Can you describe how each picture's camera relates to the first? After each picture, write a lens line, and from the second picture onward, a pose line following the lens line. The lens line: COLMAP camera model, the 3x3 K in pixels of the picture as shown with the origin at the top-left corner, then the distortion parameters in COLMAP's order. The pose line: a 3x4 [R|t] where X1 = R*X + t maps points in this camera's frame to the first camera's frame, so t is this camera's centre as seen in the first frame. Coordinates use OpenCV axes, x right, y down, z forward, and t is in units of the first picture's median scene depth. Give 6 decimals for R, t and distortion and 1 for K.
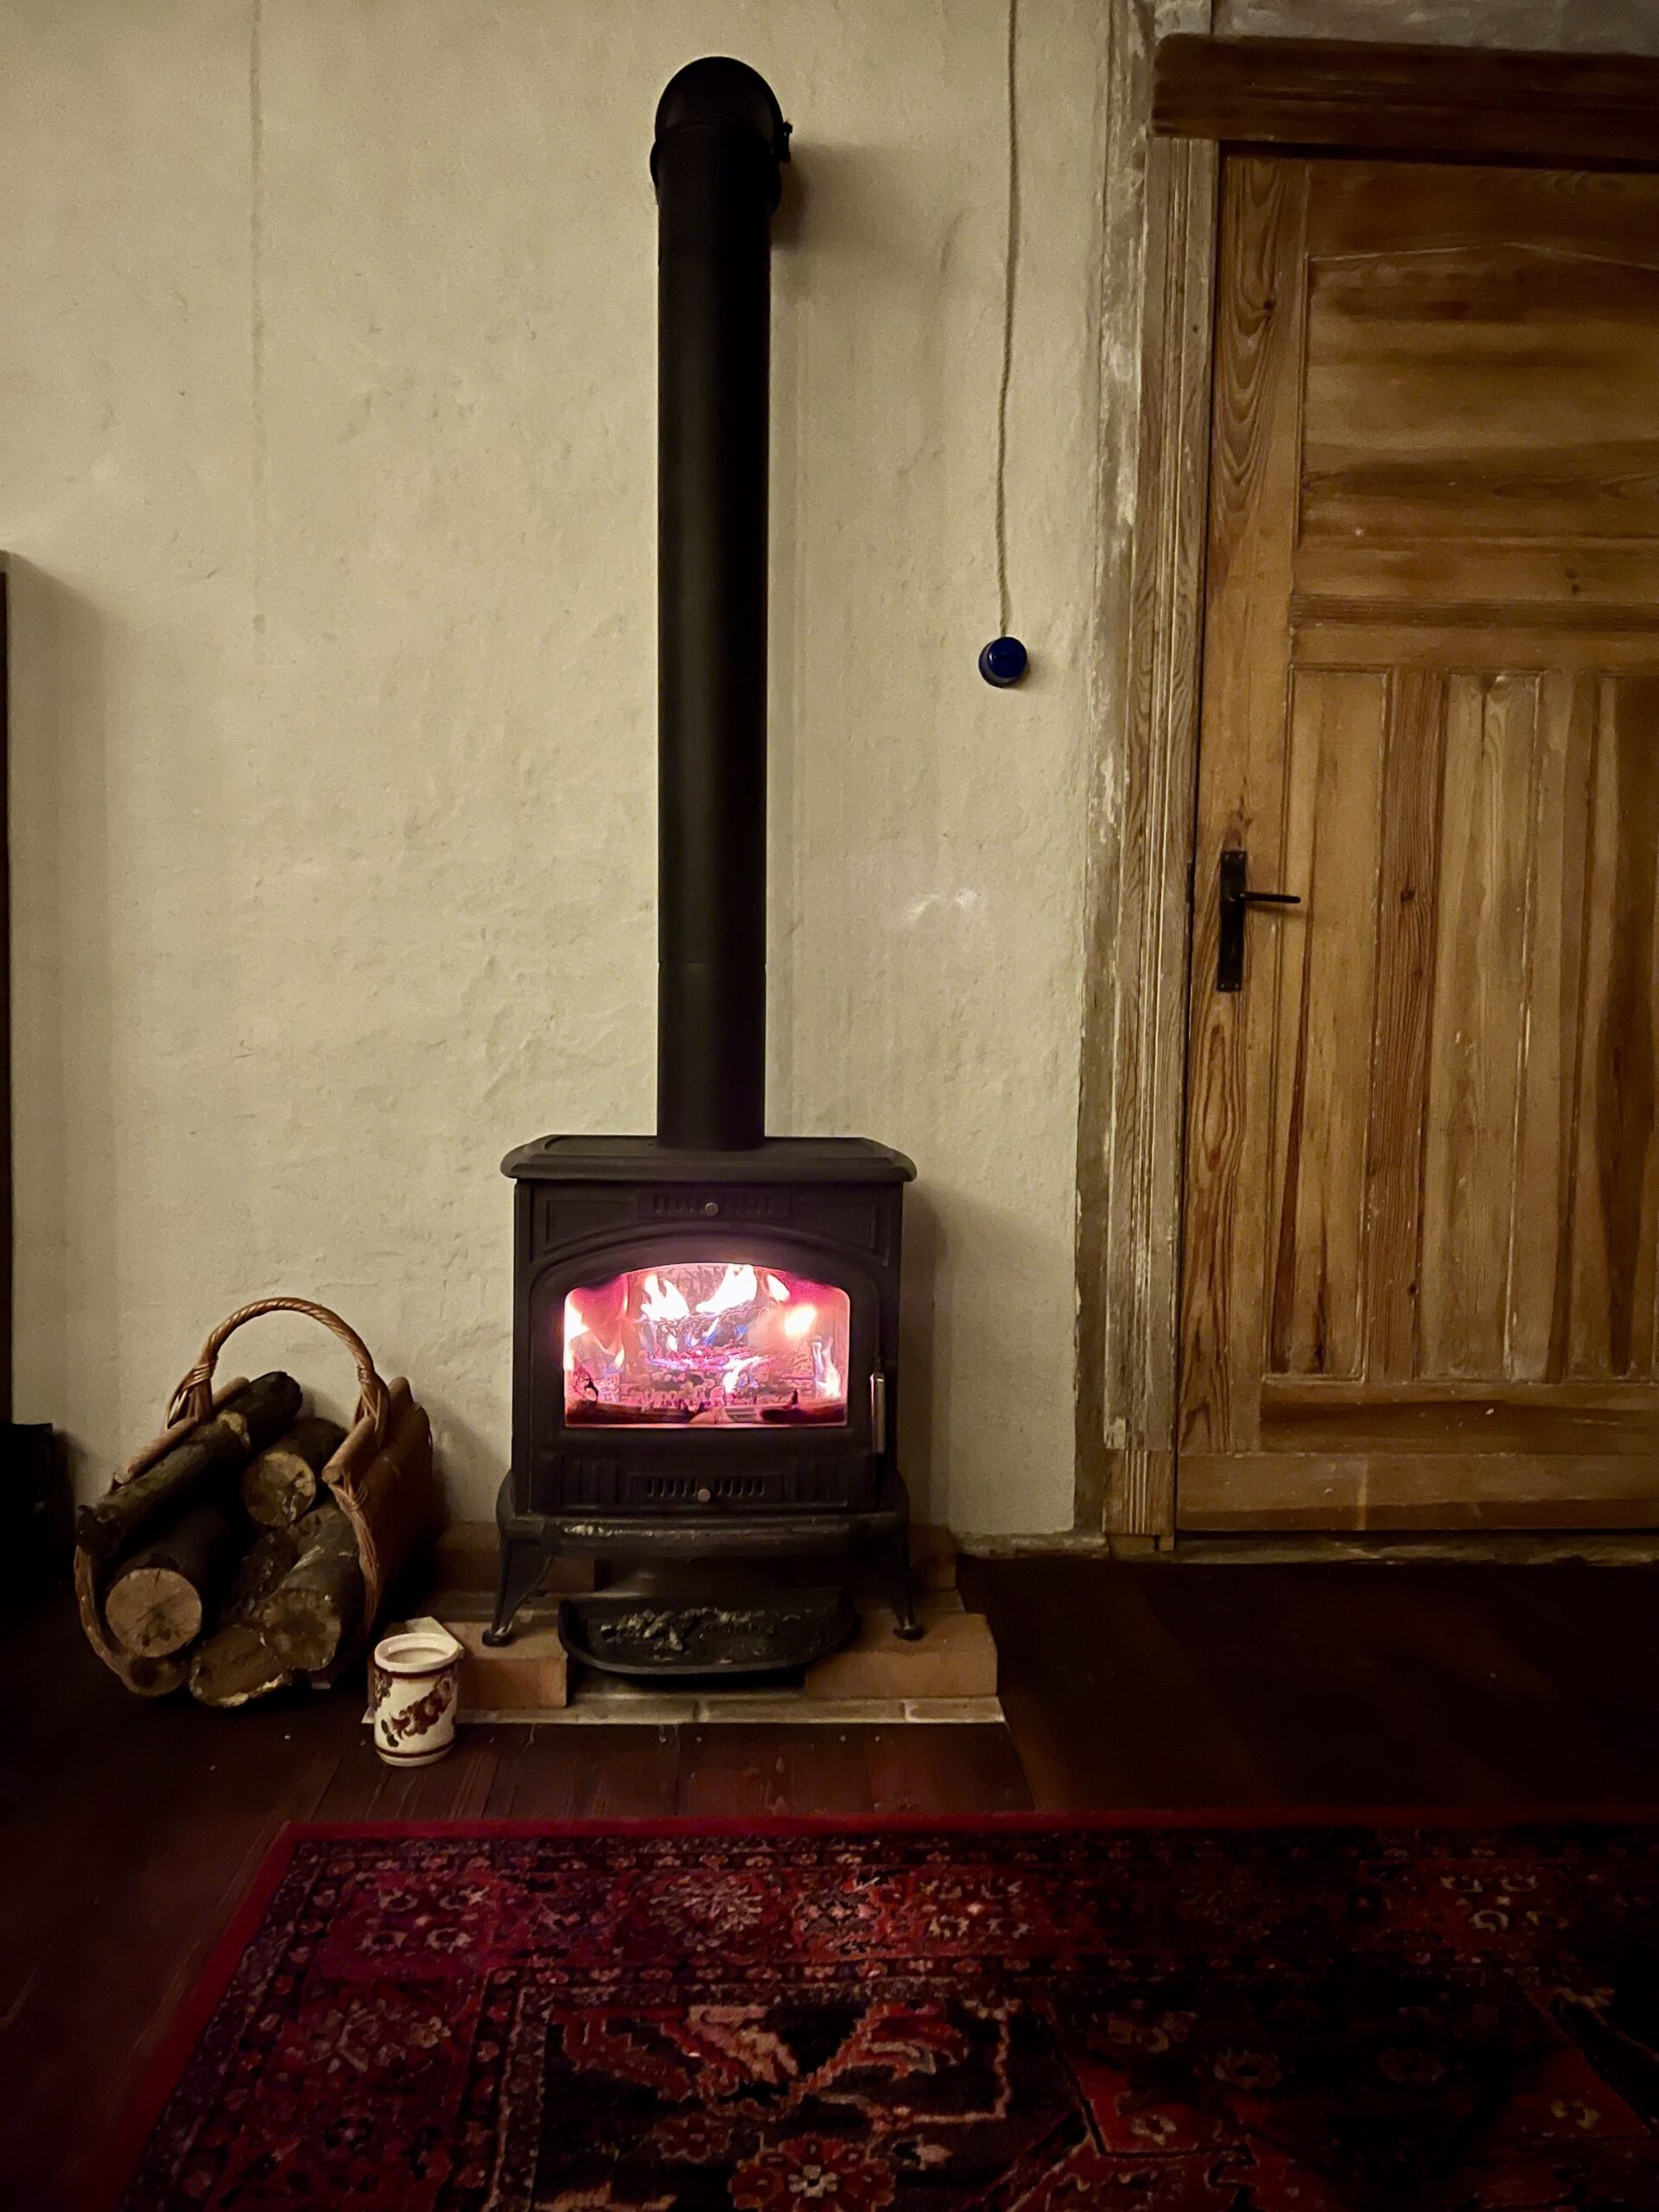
lens RADIAL K [[1674.8, 0, 837.8], [0, 1674.8, 1104.9], [0, 0, 1]] dist [0.056592, -0.066390]
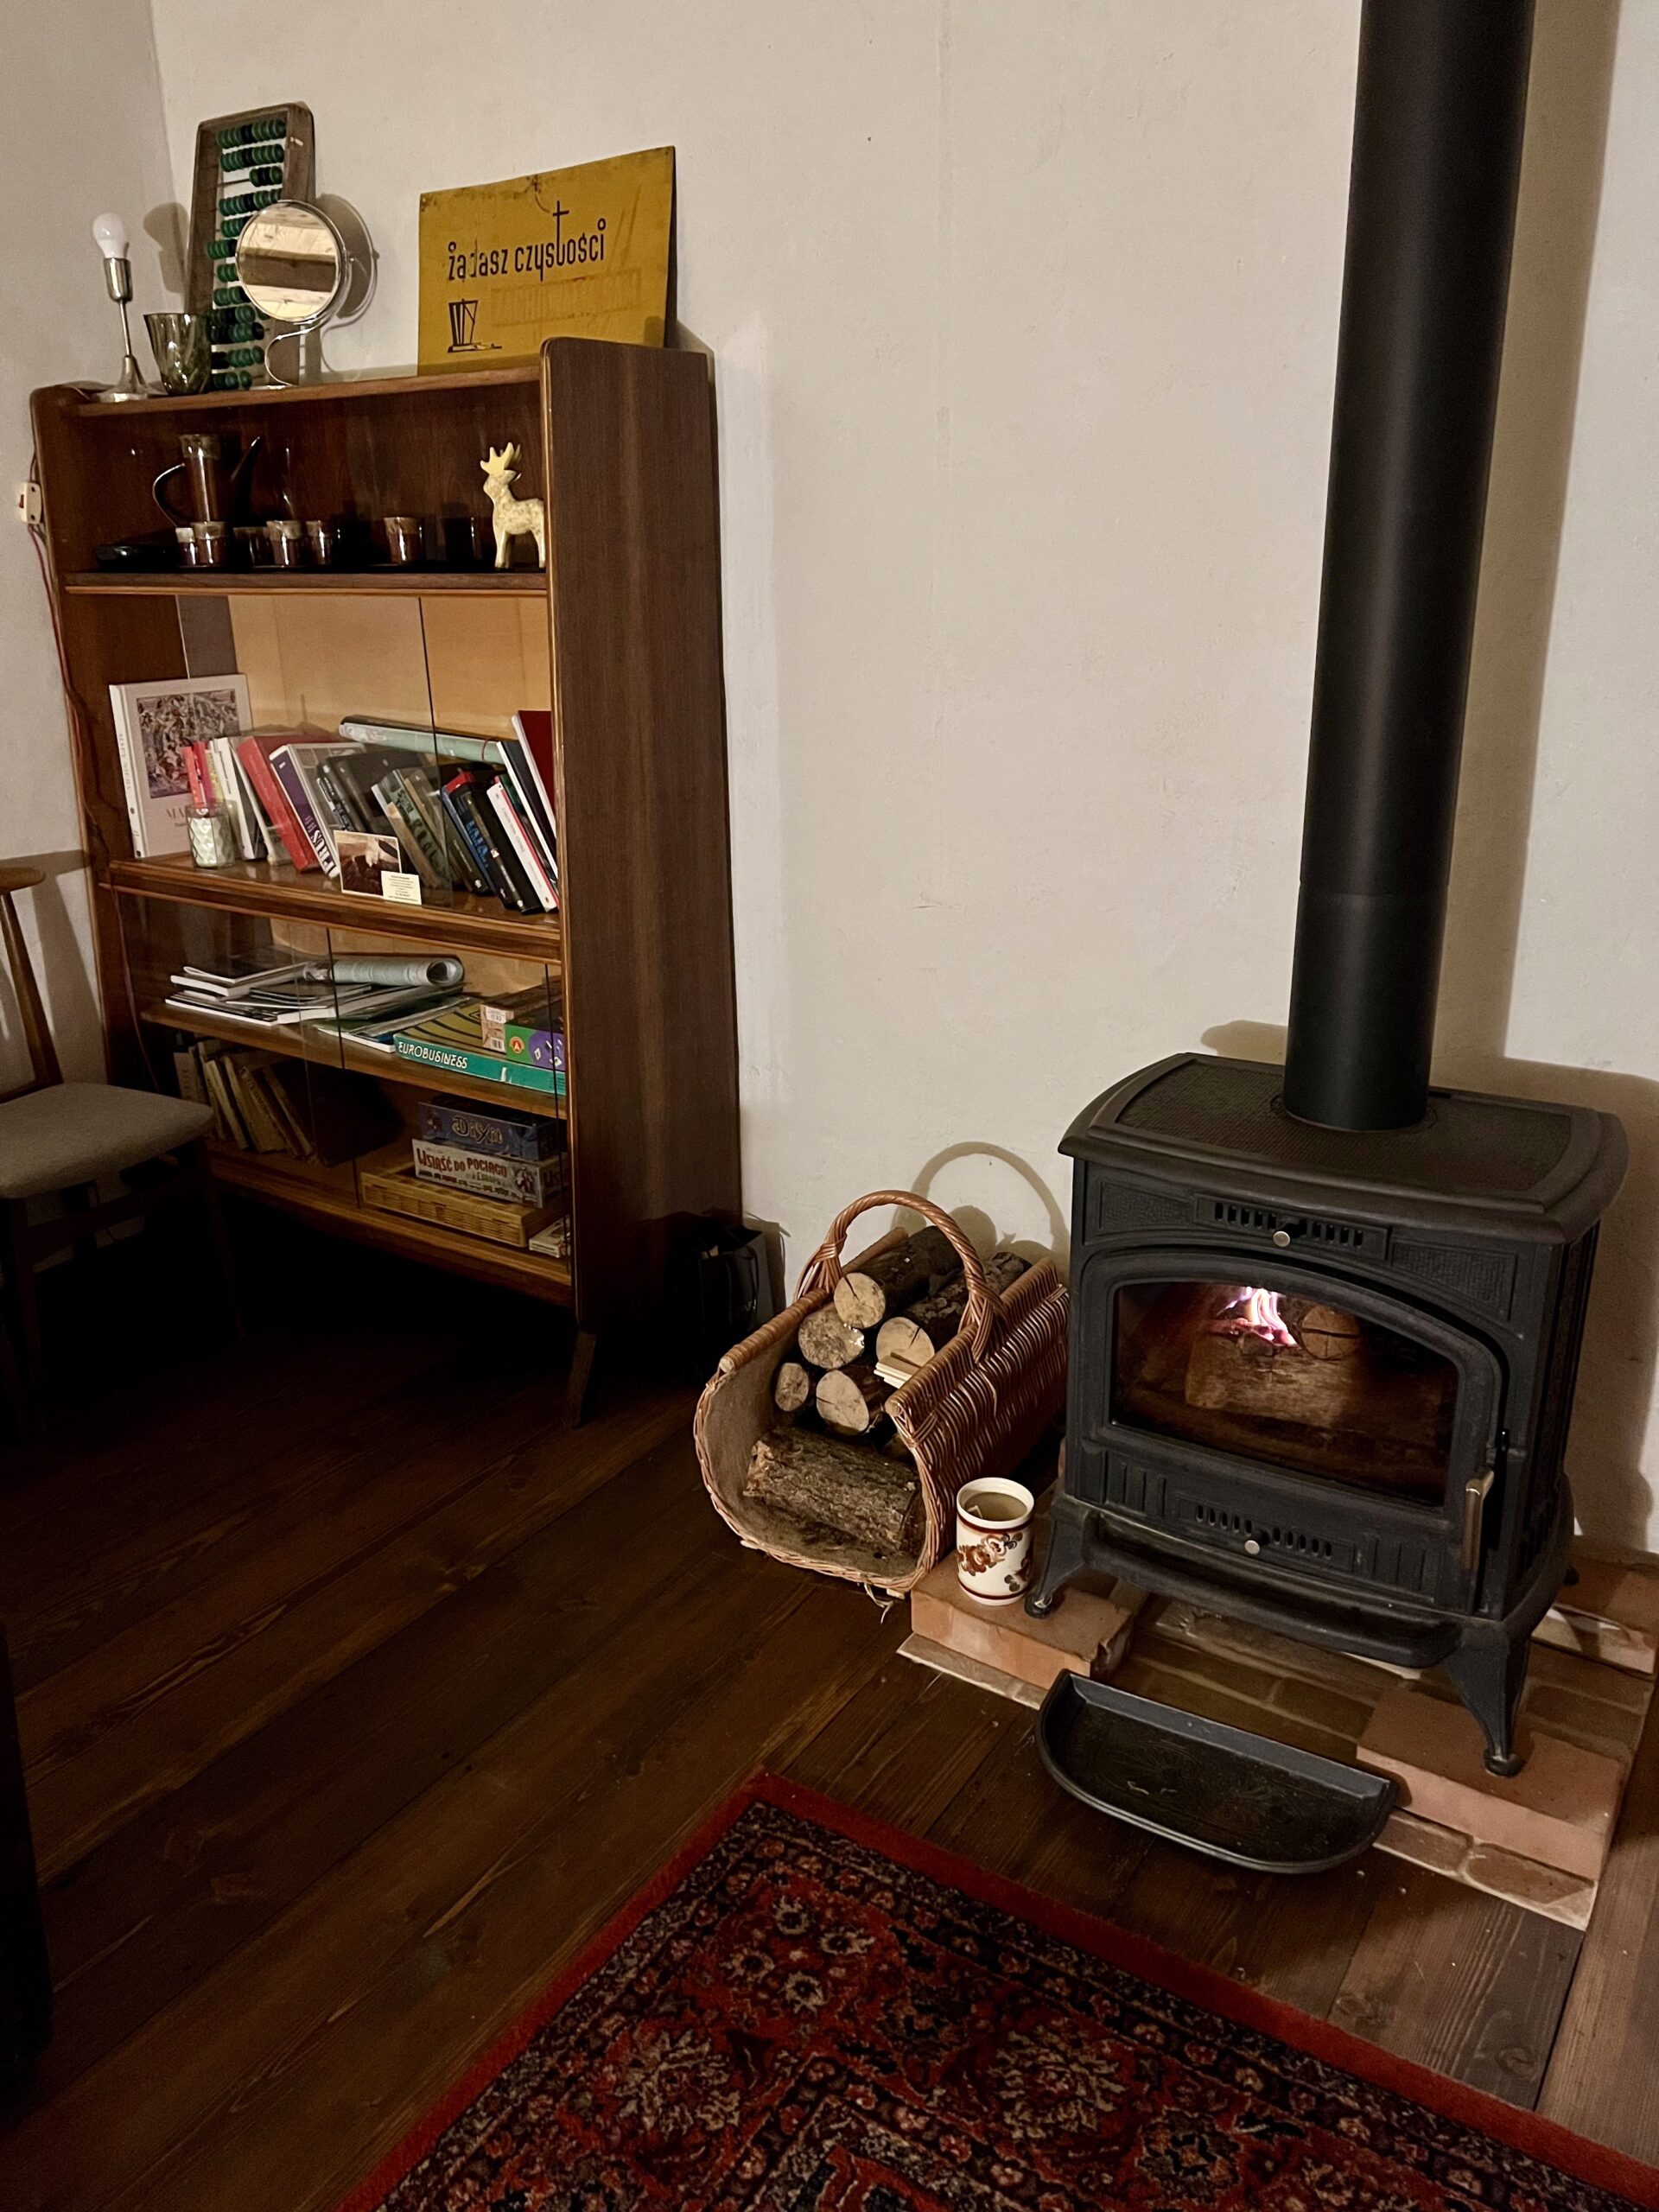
lens RADIAL K [[1674.8, 0, 833.6], [0, 1674.8, 1105.9], [0, 0, 1]] dist [0.056592, -0.066390]
pose [[0.803535, 0.163844, -0.572264, 0.162268], [-0.005594, 0.963409, 0.267977, -0.168528], [0.595231, -0.212128, 0.775050, 0.205406]]
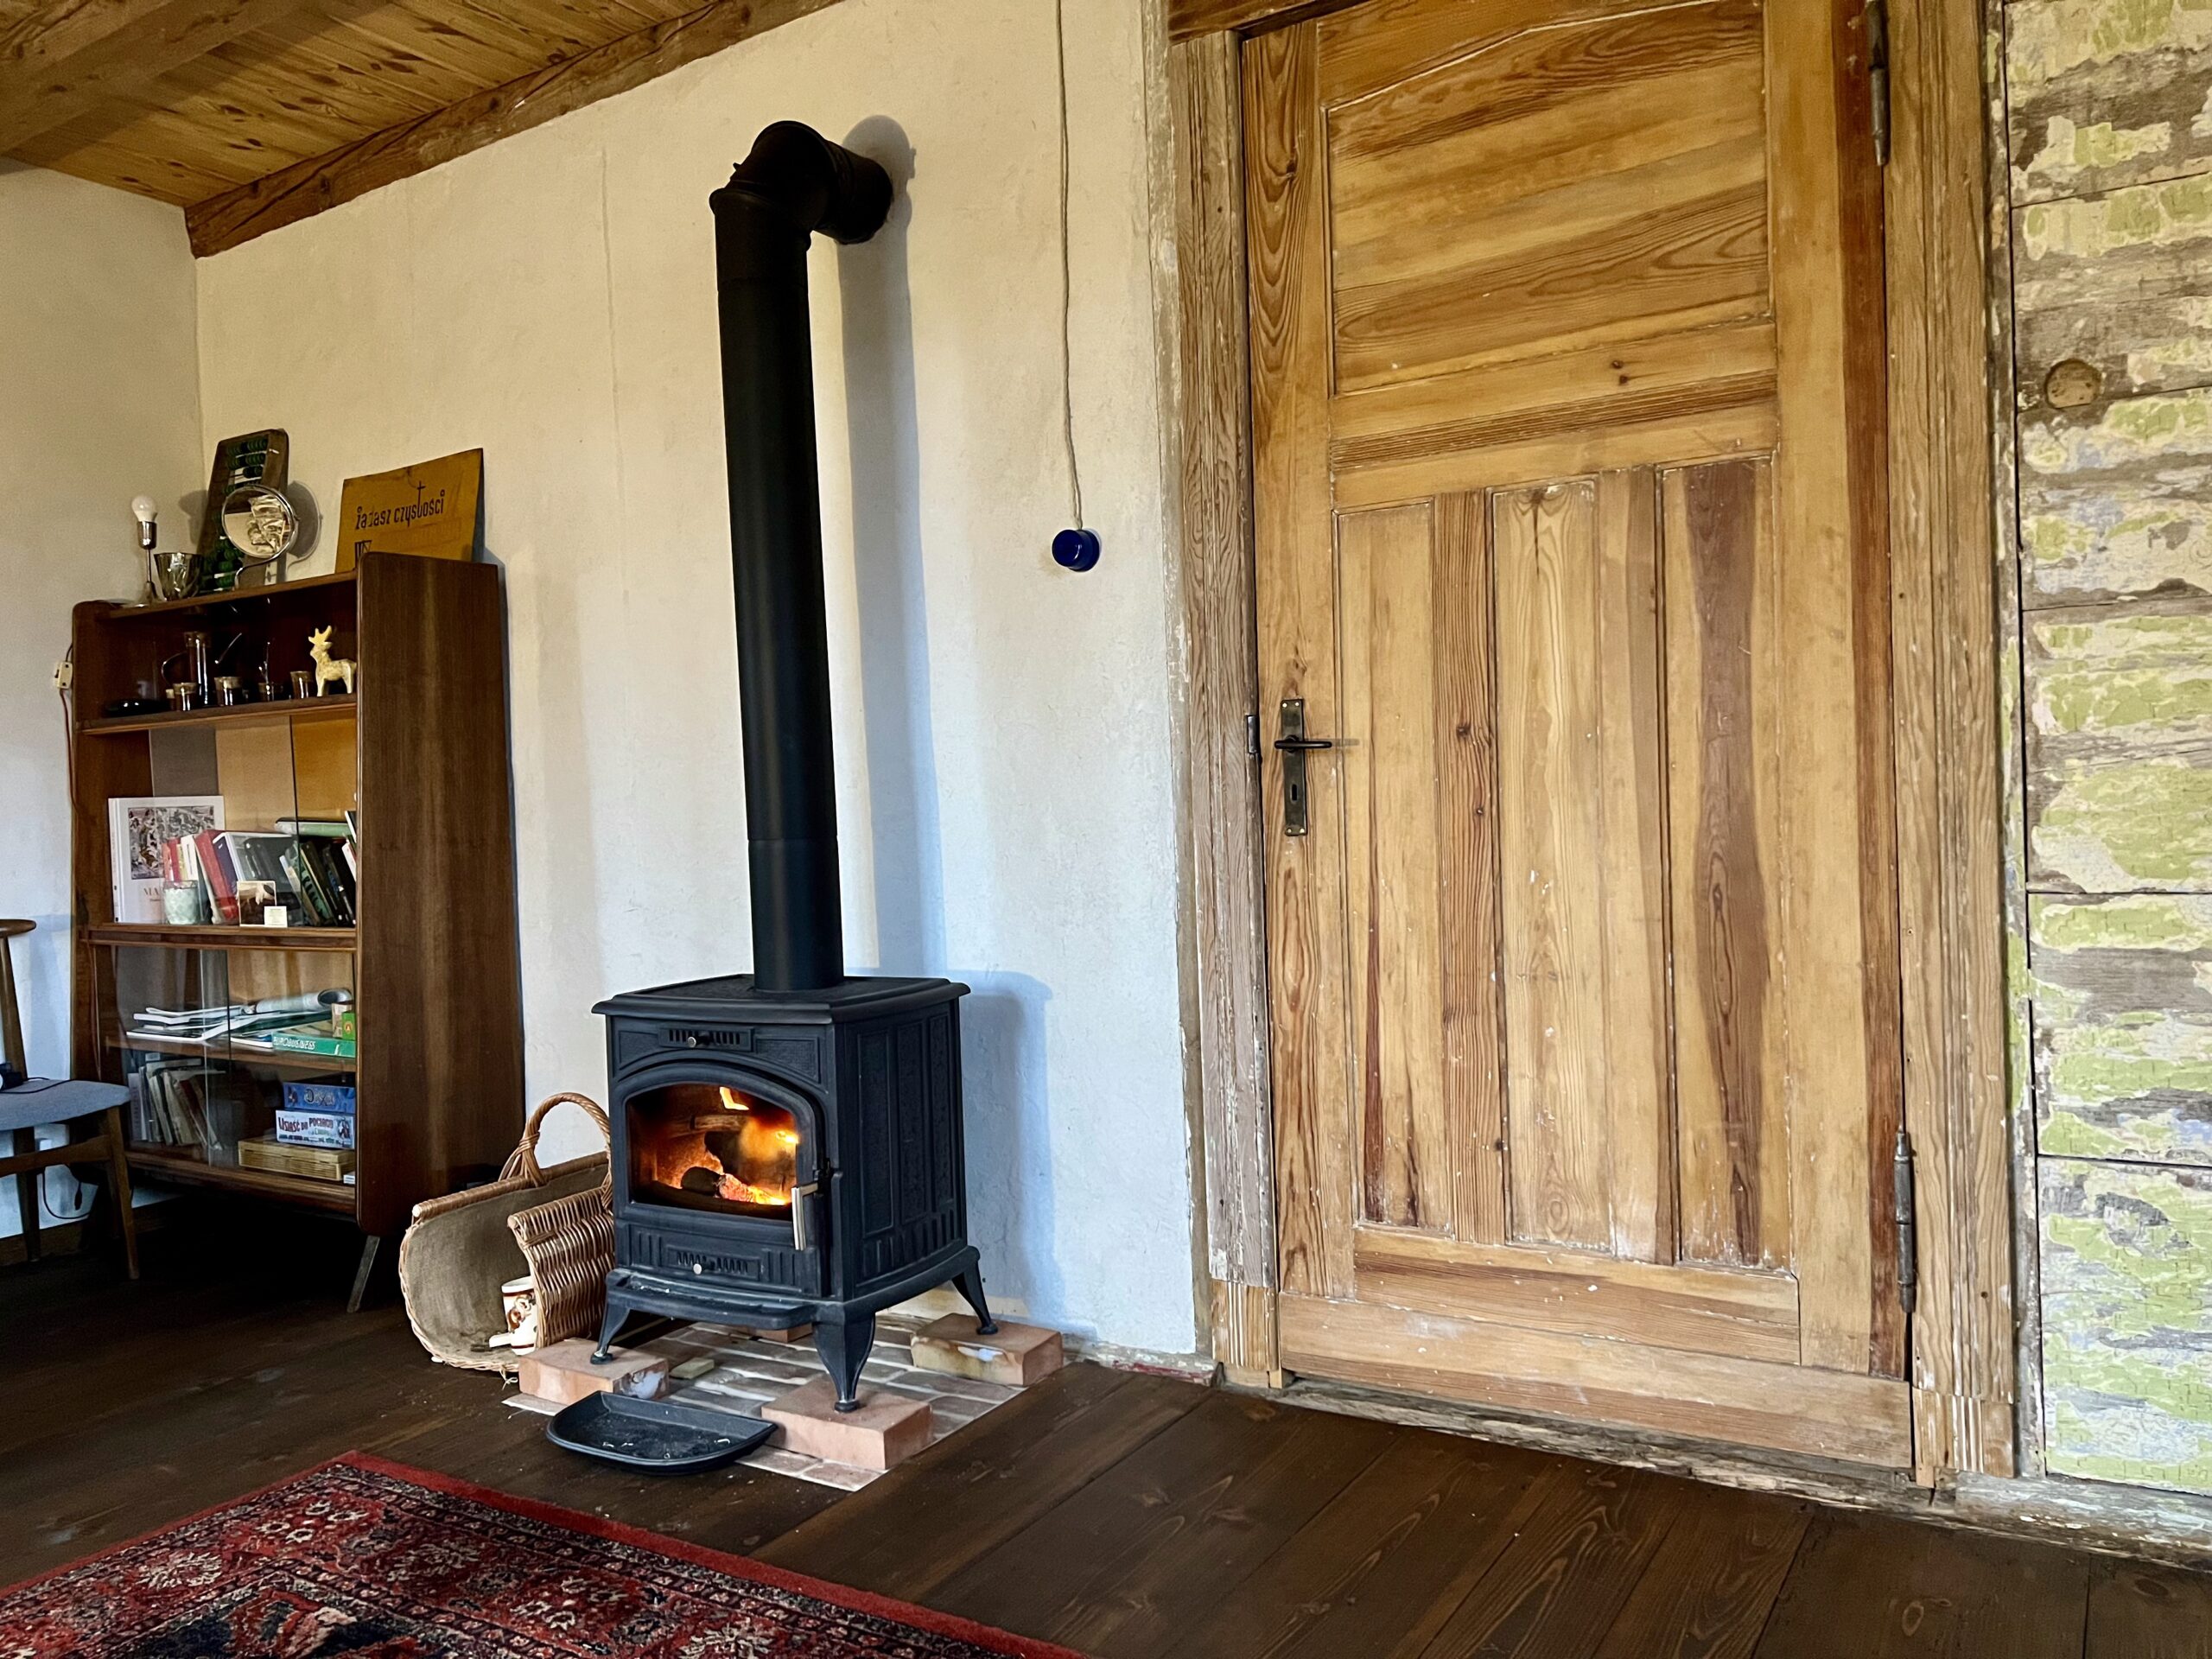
lens RADIAL K [[1674.8, 0, 1118.7], [0, 1674.8, 836.7], [0, 0, 1]] dist [0.056592, -0.066390]
pose [[0.815524, -0.032675, -0.577801, 0.736483], [0.015082, 0.999266, -0.035221, -0.033578], [0.578527, 0.020009, 0.815418, 0.114057]]
